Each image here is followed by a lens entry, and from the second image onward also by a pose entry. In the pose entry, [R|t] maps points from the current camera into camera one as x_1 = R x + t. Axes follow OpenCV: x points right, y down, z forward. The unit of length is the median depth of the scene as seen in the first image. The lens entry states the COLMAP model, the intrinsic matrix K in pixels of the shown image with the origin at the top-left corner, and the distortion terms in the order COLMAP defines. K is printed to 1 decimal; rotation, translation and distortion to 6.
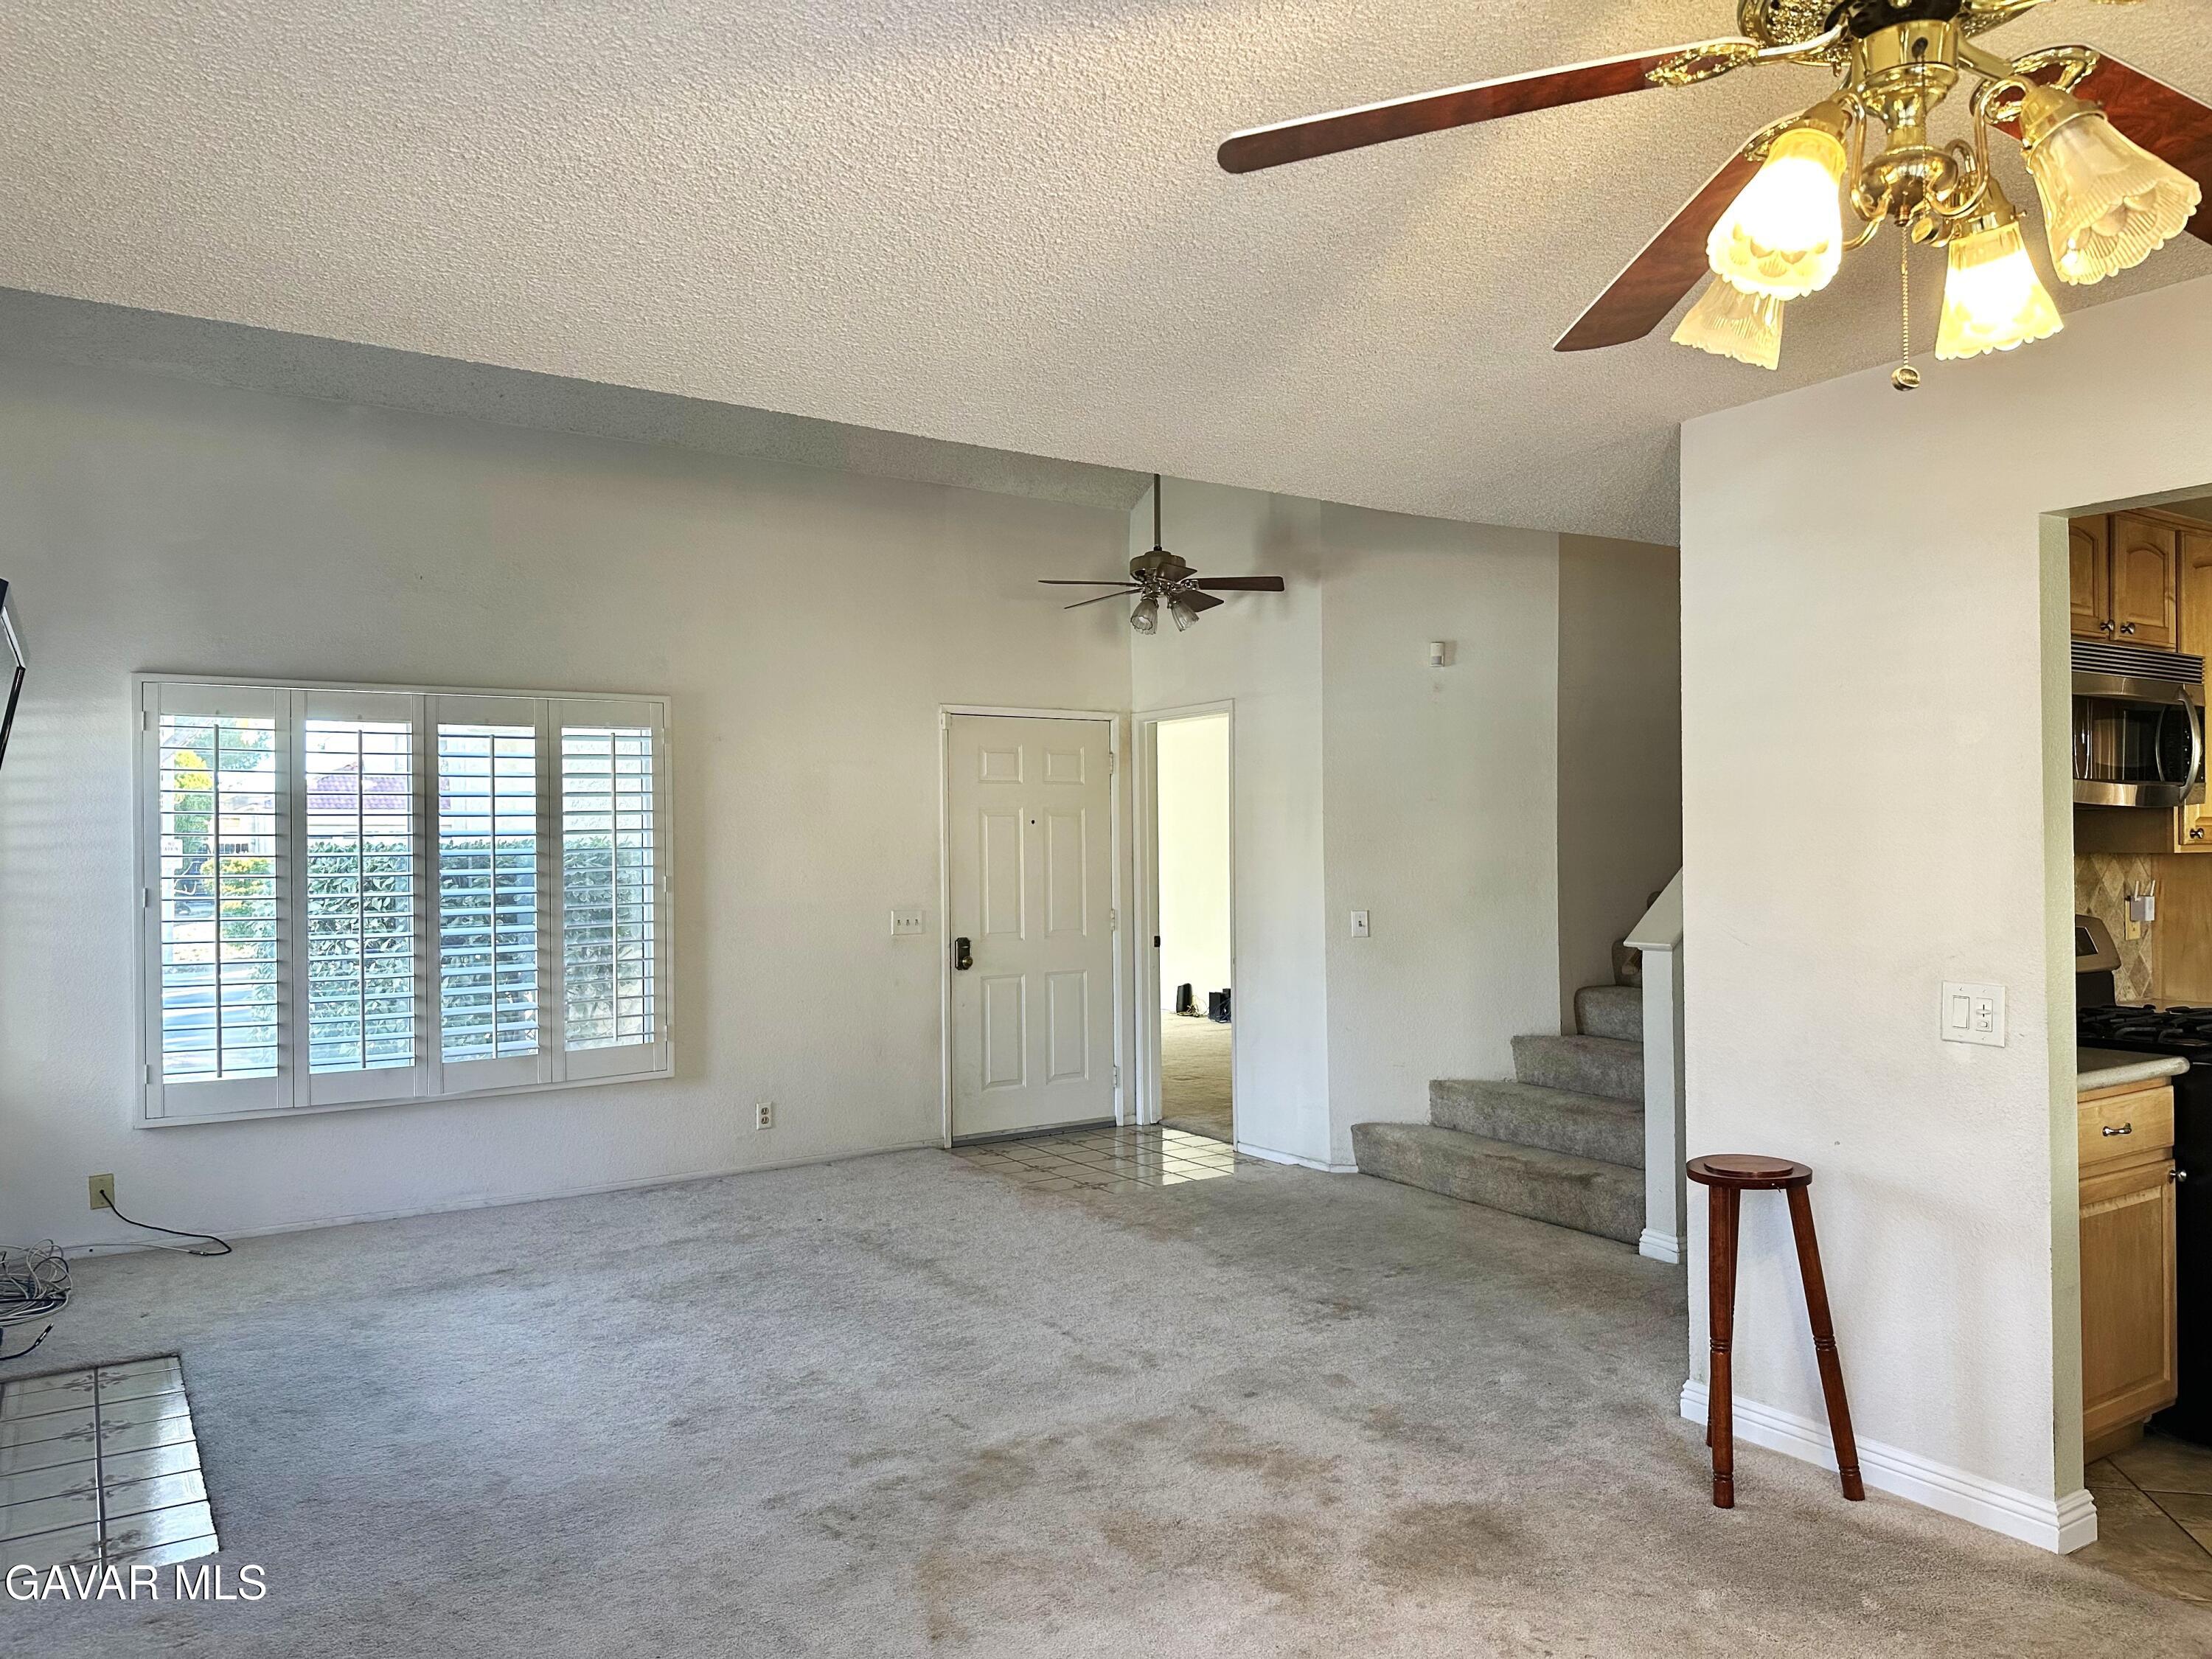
lens RADIAL K [[1542.7, 0, 1108.4], [0, 1542.7, 831.4], [0, 0, 1]] dist [0.043810, -0.051982]
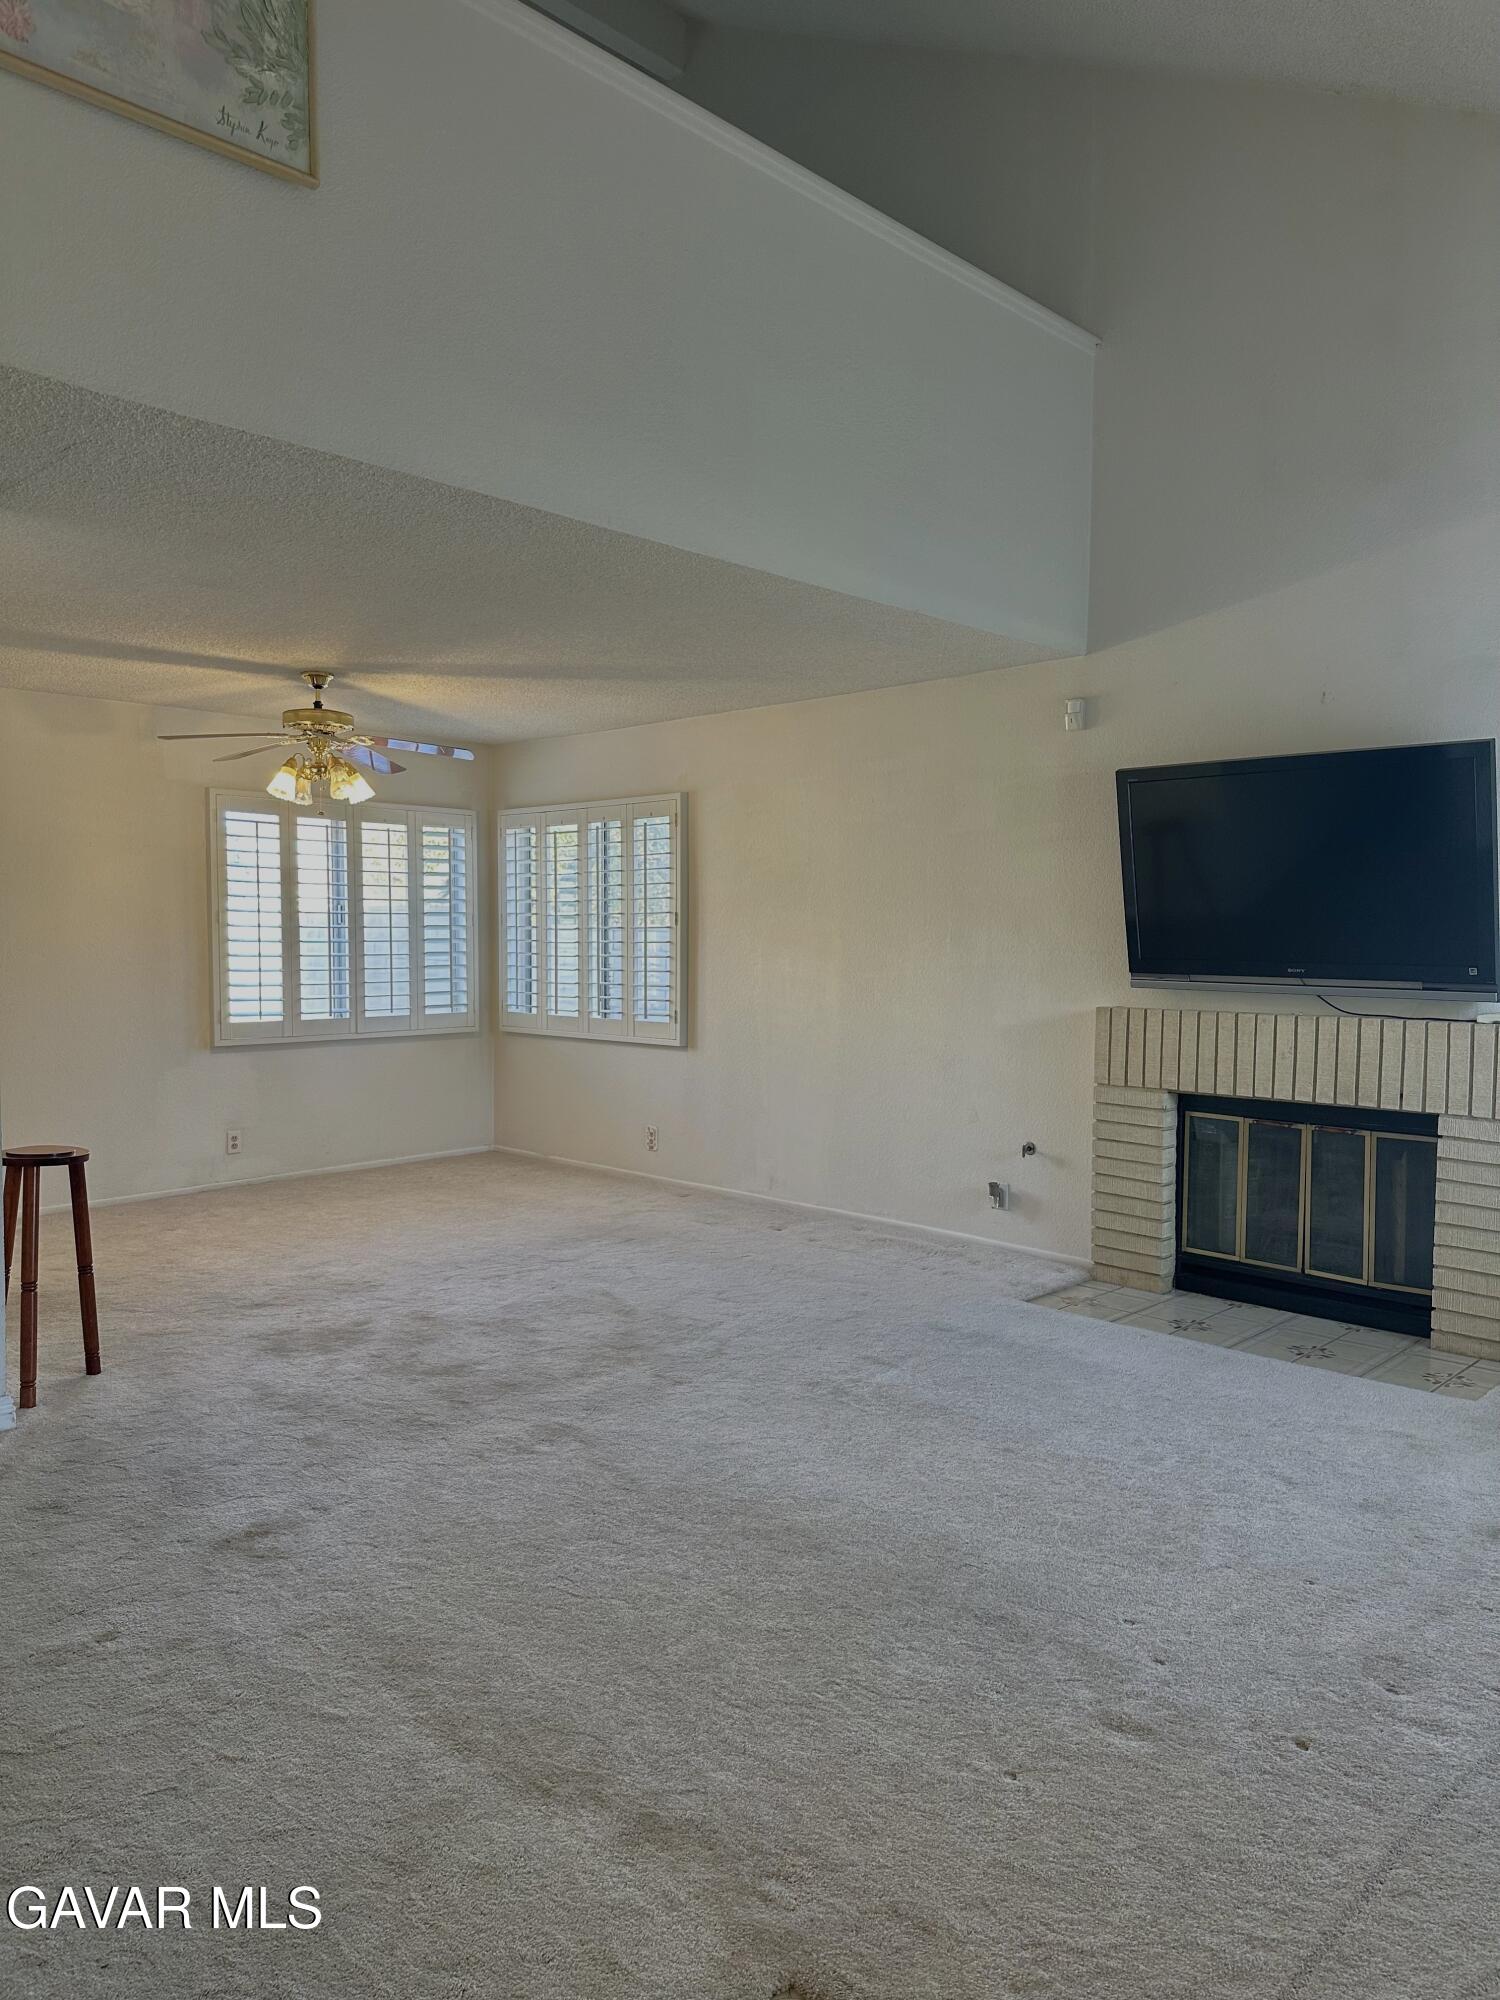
lens RADIAL K [[1382.9, 0, 743.0], [0, 1382.9, 1008.4], [0, 0, 1]] dist [0.117857, -0.138043]
pose [[-0.978871, 0.010886, -0.204191, 0.055487], [0.001017, 0.998829, 0.048373, 0.027638], [0.204478, 0.047143, -0.977735, 1.743698]]
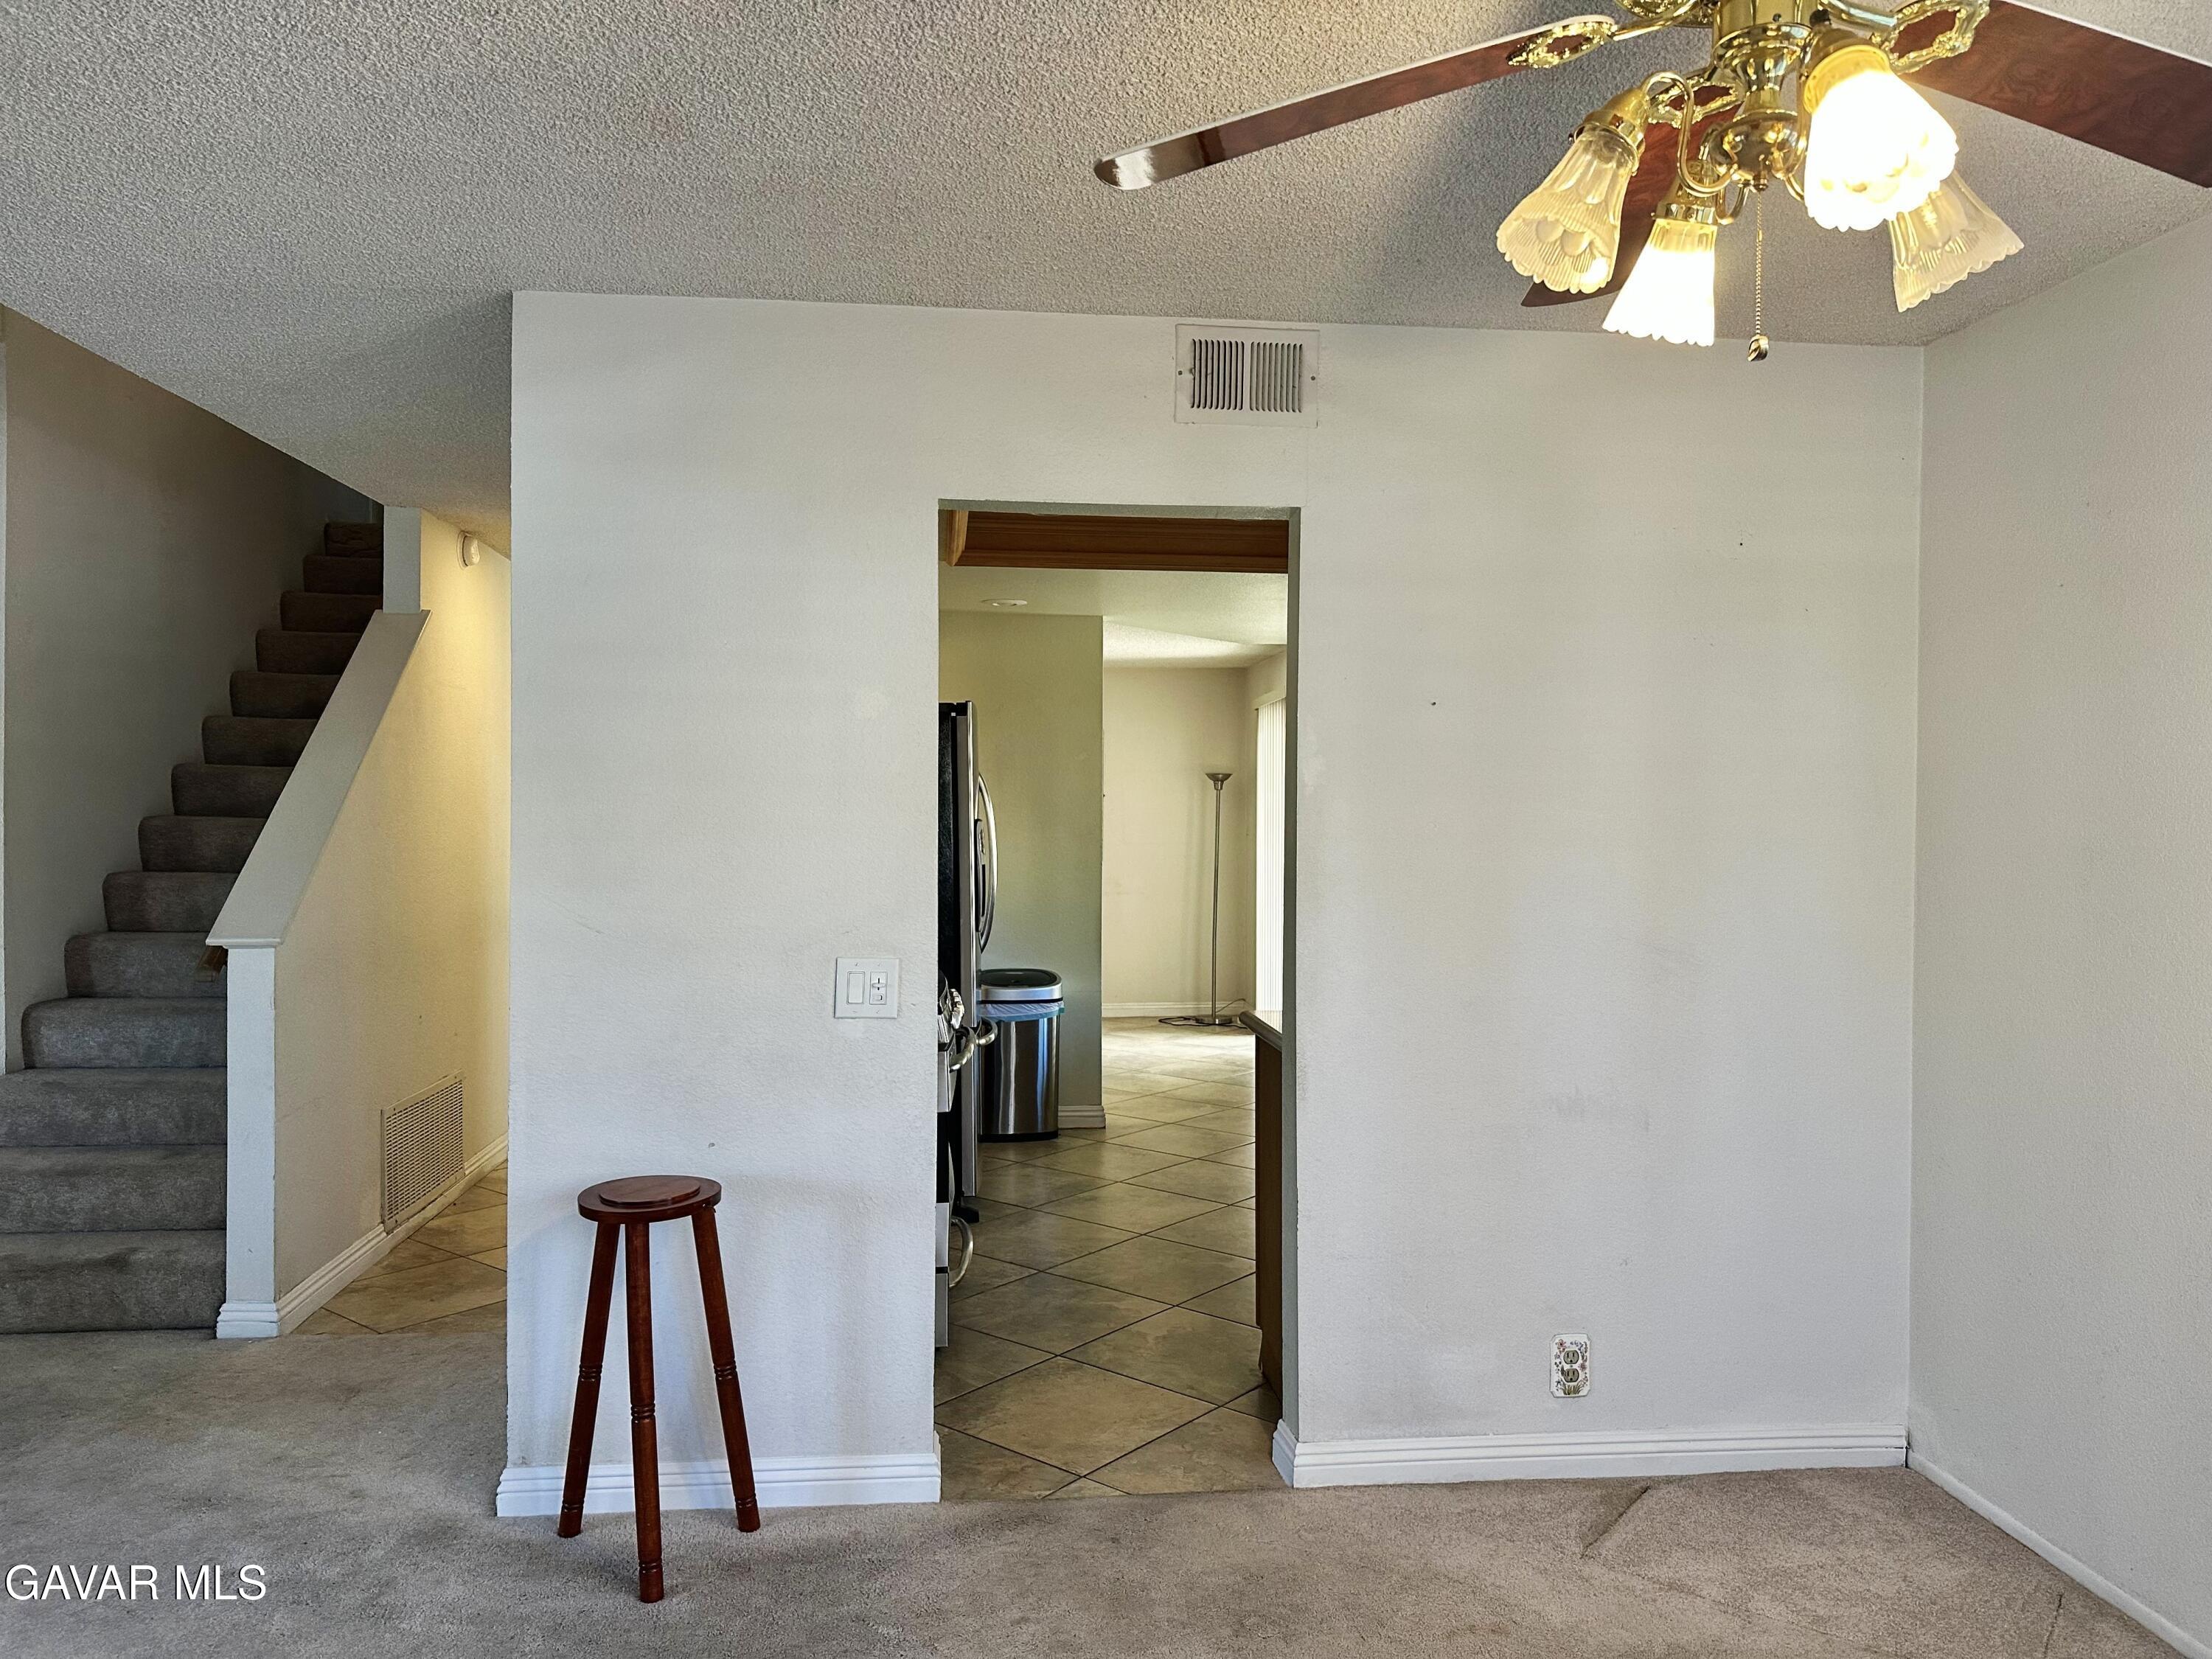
lens RADIAL K [[1542.7, 0, 1108.4], [0, 1542.7, 831.4], [0, 0, 1]] dist [0.043810, -0.051982]
pose [[0.453569, 0.002308, 0.891218, -0.178487], [-0.017091, 0.999835, 0.006109, 0.005849], [-0.891057, -0.018003, 0.453534, 0.295713]]
